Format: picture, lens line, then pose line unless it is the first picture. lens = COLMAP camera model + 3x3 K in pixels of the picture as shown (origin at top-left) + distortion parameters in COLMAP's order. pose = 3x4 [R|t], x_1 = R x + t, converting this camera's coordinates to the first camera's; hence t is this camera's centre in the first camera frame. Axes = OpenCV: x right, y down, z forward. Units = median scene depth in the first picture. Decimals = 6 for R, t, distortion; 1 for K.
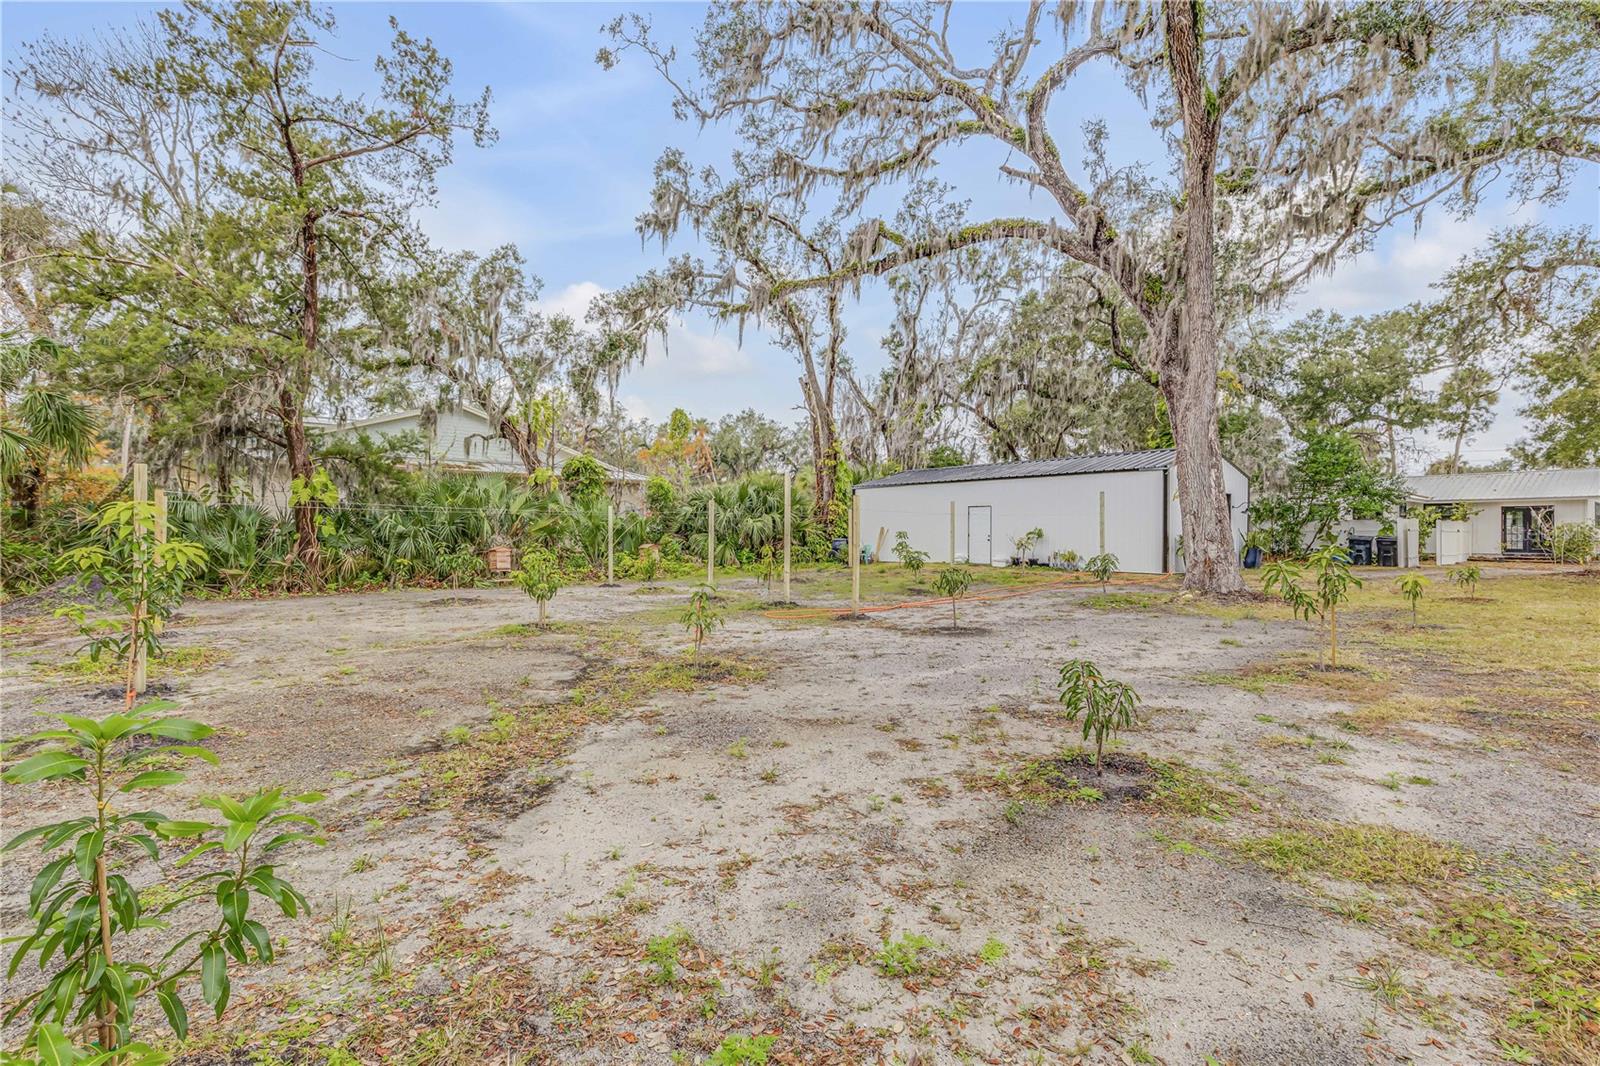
lens RADIAL K [[722.0, 0, 800.0], [0, 722.0, 533.0], [0, 0, 1]] dist [-0.000321, 0.000824]
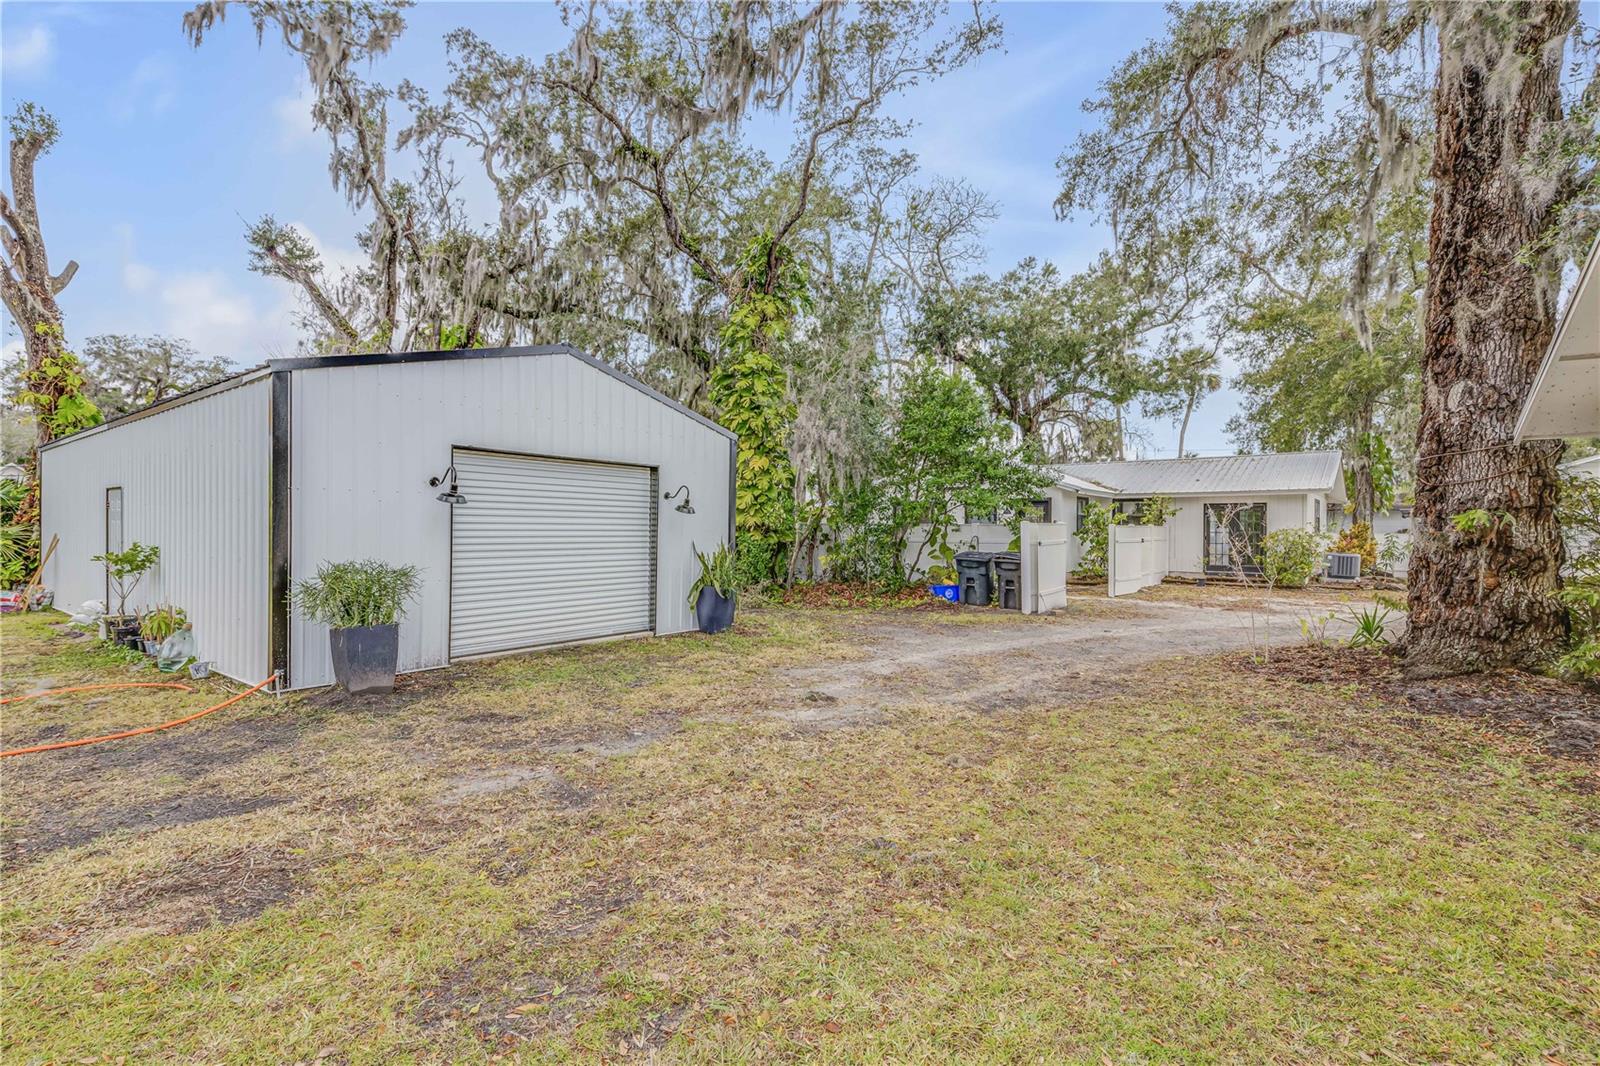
lens RADIAL K [[722.0, 0, 800.0], [0, 722.0, 533.0], [0, 0, 1]] dist [-0.000321, 0.000824]
pose [[0.974747, 0.003172, 0.223289, 0.435575], [-0.005045, 0.999957, 0.007817, -0.012142], [-0.223254, -0.008746, 0.974721, 0.407821]]
